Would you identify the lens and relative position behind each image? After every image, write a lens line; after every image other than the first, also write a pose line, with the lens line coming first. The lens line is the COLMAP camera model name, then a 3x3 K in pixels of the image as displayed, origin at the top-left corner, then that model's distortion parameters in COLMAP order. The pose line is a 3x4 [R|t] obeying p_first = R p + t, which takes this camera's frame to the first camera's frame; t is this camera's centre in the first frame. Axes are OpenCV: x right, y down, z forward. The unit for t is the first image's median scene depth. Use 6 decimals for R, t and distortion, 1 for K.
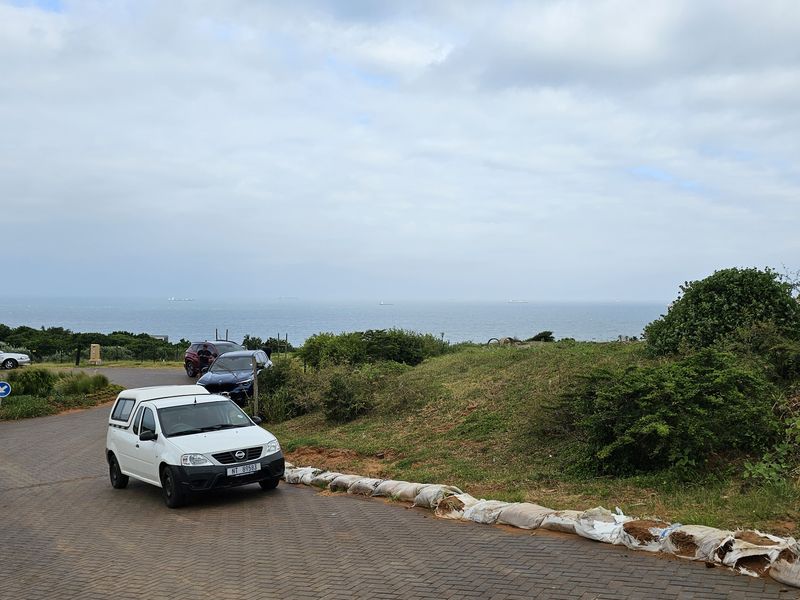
lens RADIAL K [[668.5, 0, 396.9], [0, 668.5, 302.8], [0, 0, 1]] dist [0.043167, -0.021447]
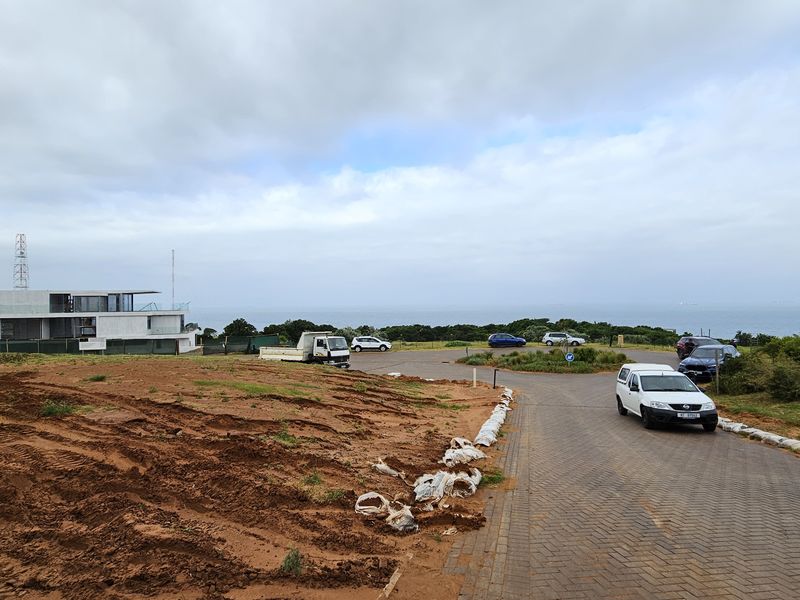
lens RADIAL K [[431.7, 0, 401.1], [0, 431.7, 301.2], [0, 0, 1]] dist [0.005545, -0.000273]
pose [[0.611663, -0.020685, -0.790848, 0.176110], [0.016666, 0.999773, -0.013260, -0.040456], [0.790943, -0.005070, 0.611869, -0.238877]]
